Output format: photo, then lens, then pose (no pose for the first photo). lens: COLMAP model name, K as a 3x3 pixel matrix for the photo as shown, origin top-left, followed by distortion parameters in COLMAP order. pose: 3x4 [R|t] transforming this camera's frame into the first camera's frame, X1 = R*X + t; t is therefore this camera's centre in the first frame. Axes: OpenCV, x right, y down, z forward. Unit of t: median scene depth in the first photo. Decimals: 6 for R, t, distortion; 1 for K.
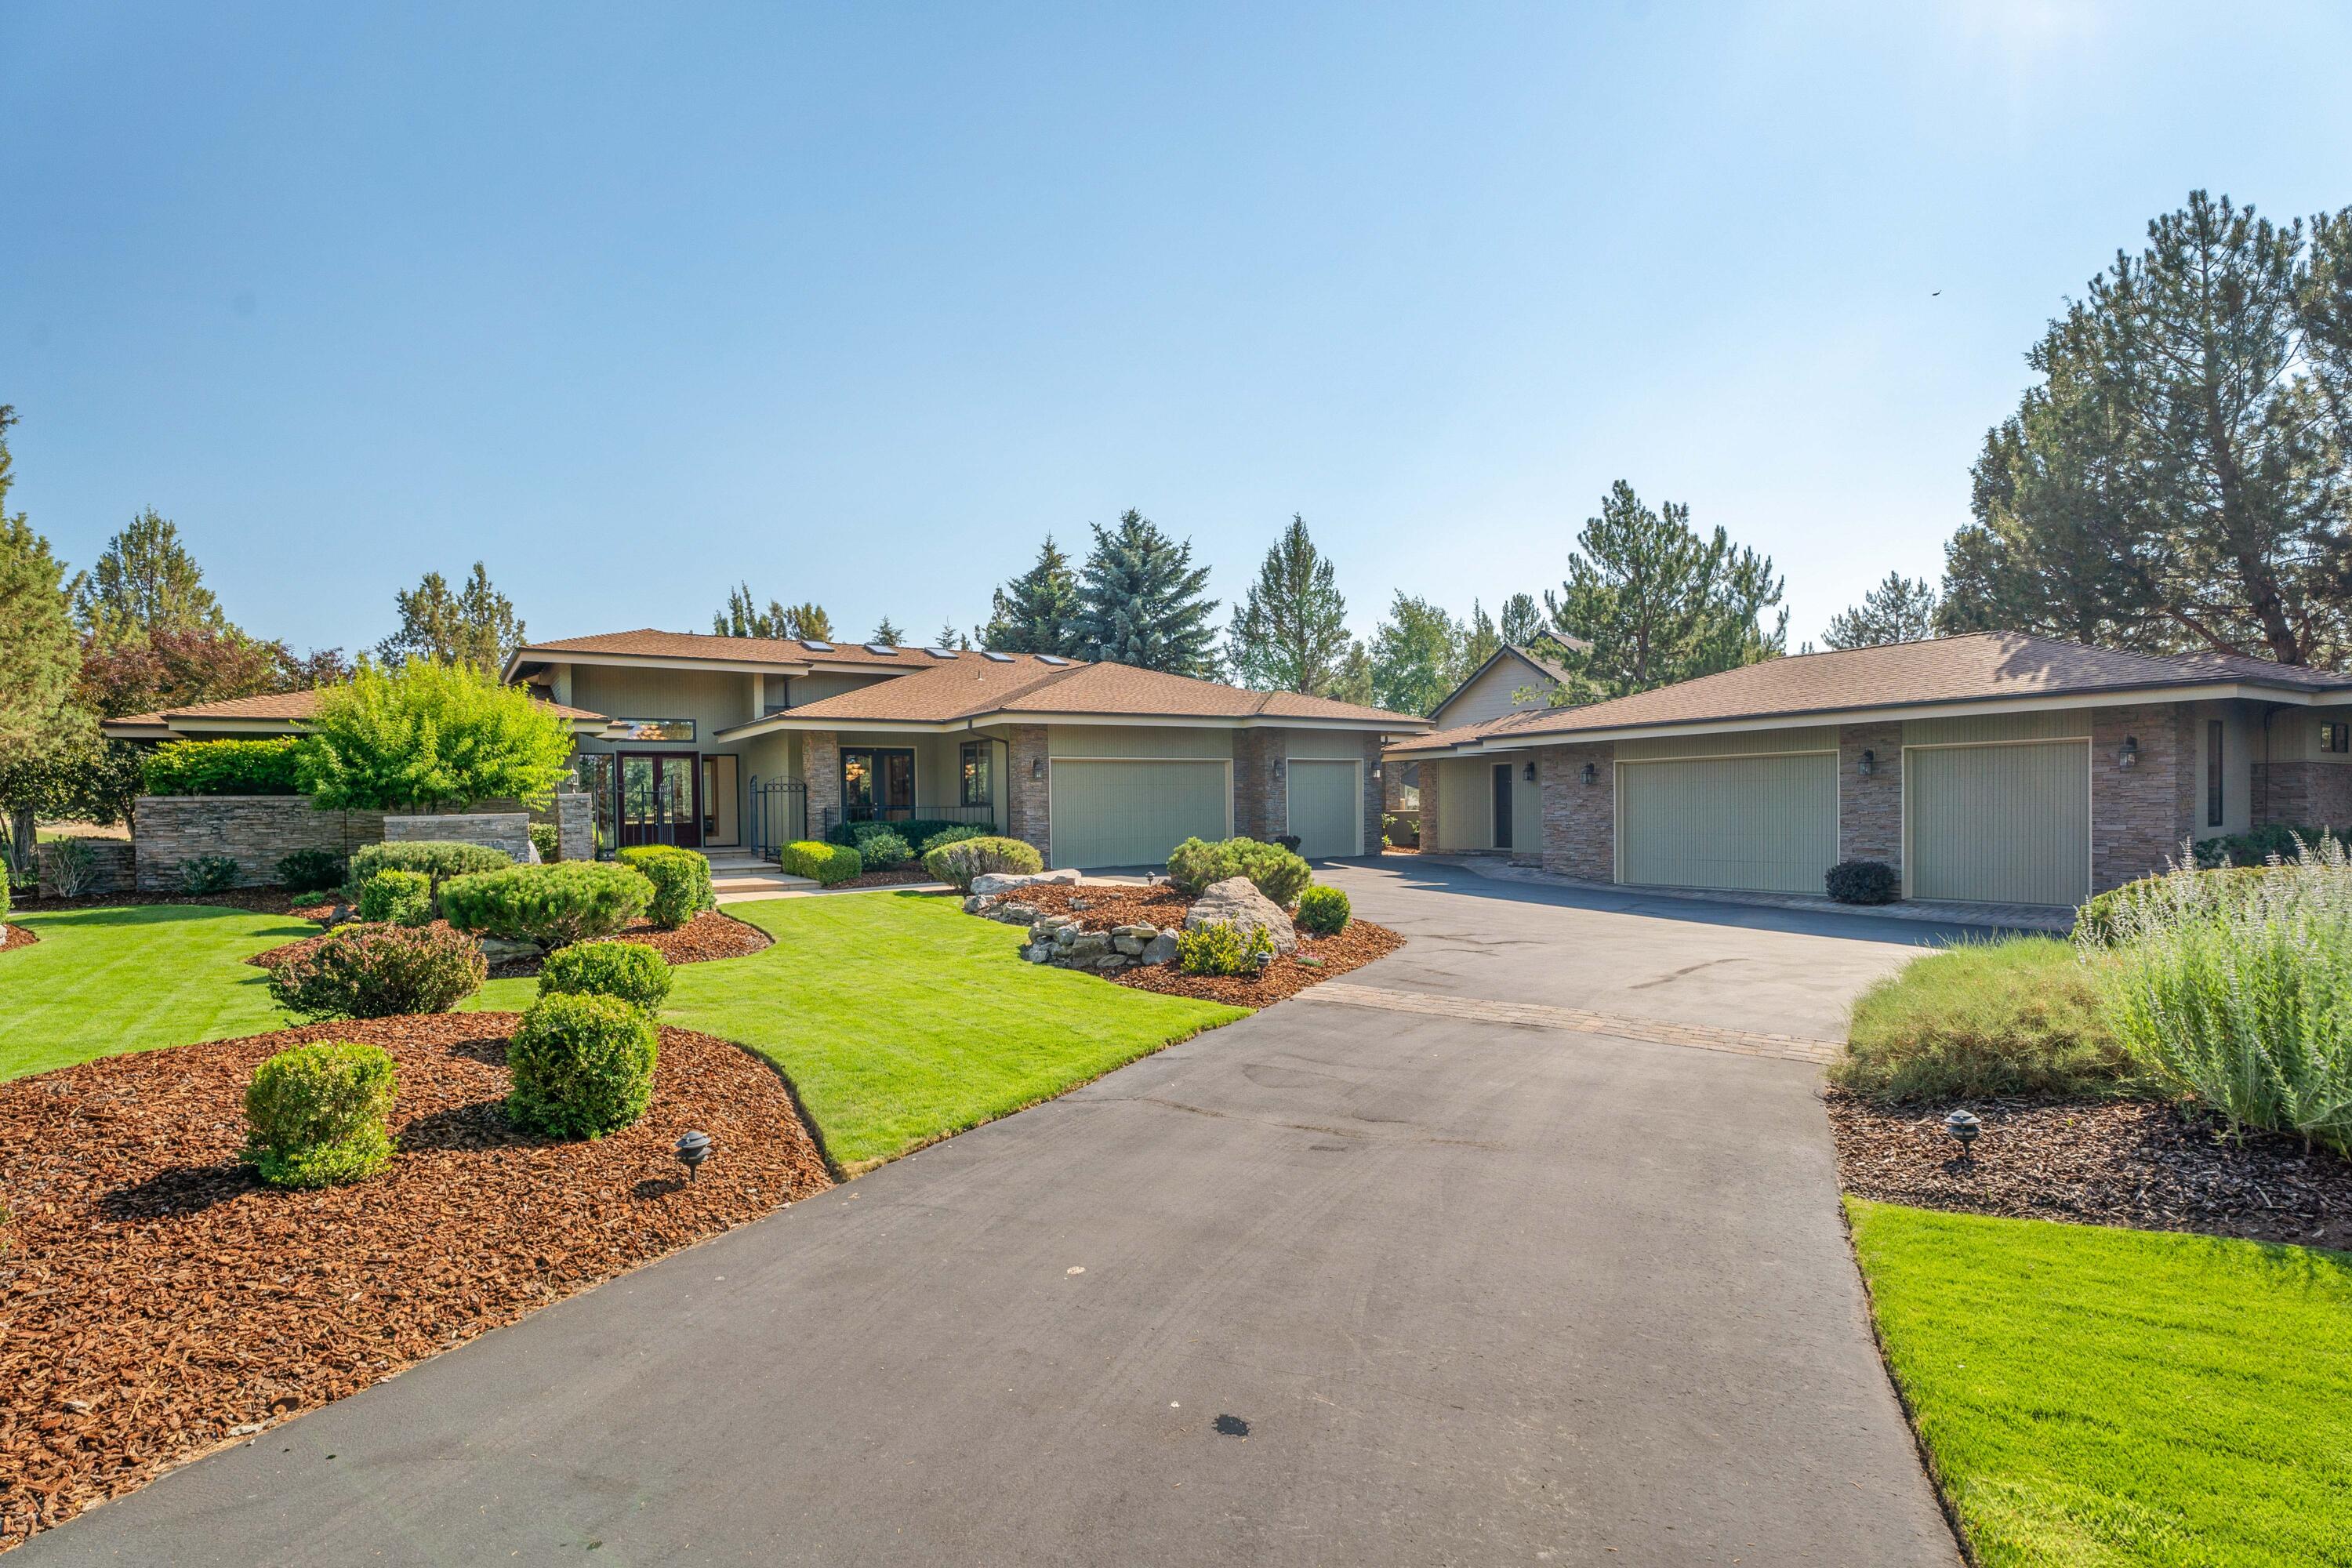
lens RADIAL K [[1198.7, 0, 1178.6], [0, 1198.7, 817.5], [0, 0, 1]] dist [-0.002161, 0.000591]
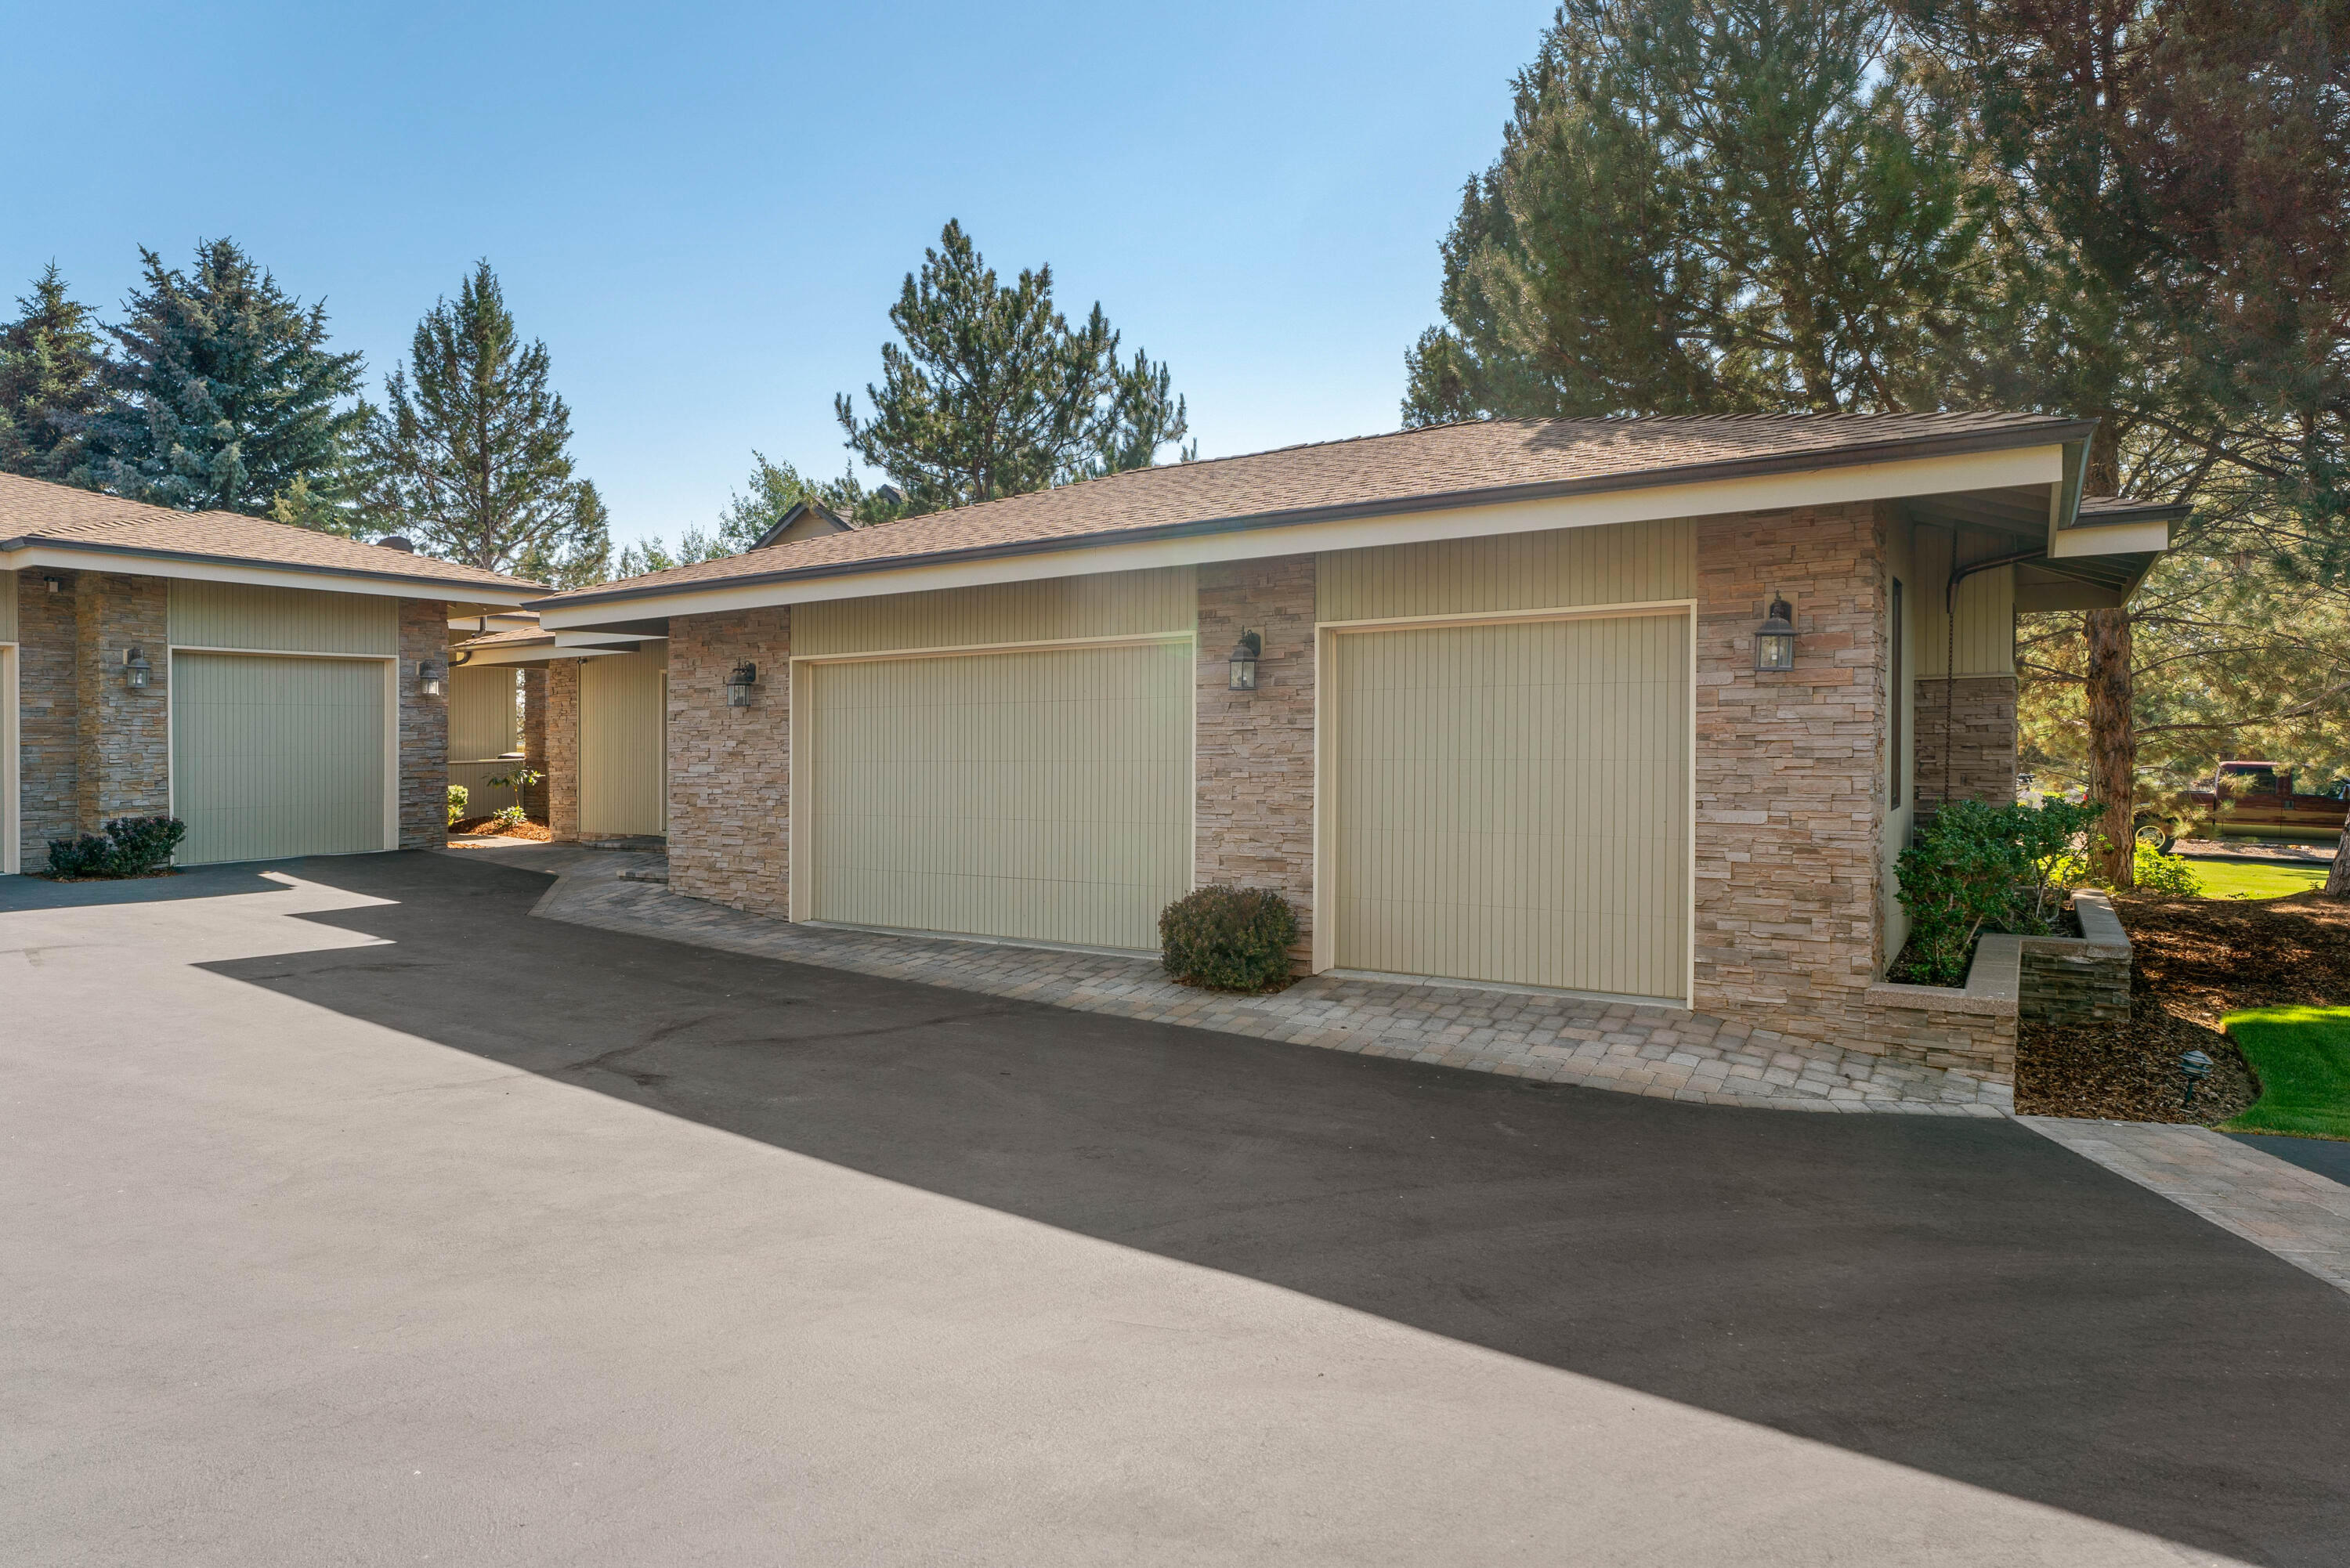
lens RADIAL K [[1293.4, 0, 1175.0], [0, 1293.4, 784.0], [0, 0, 1]] dist [0.000846, 0.001132]
pose [[0.924365, -0.002305, 0.381502, 0.223100], [-0.003919, 0.999872, 0.015536, -0.004890], [-0.381489, -0.015856, 0.924238, 0.345140]]
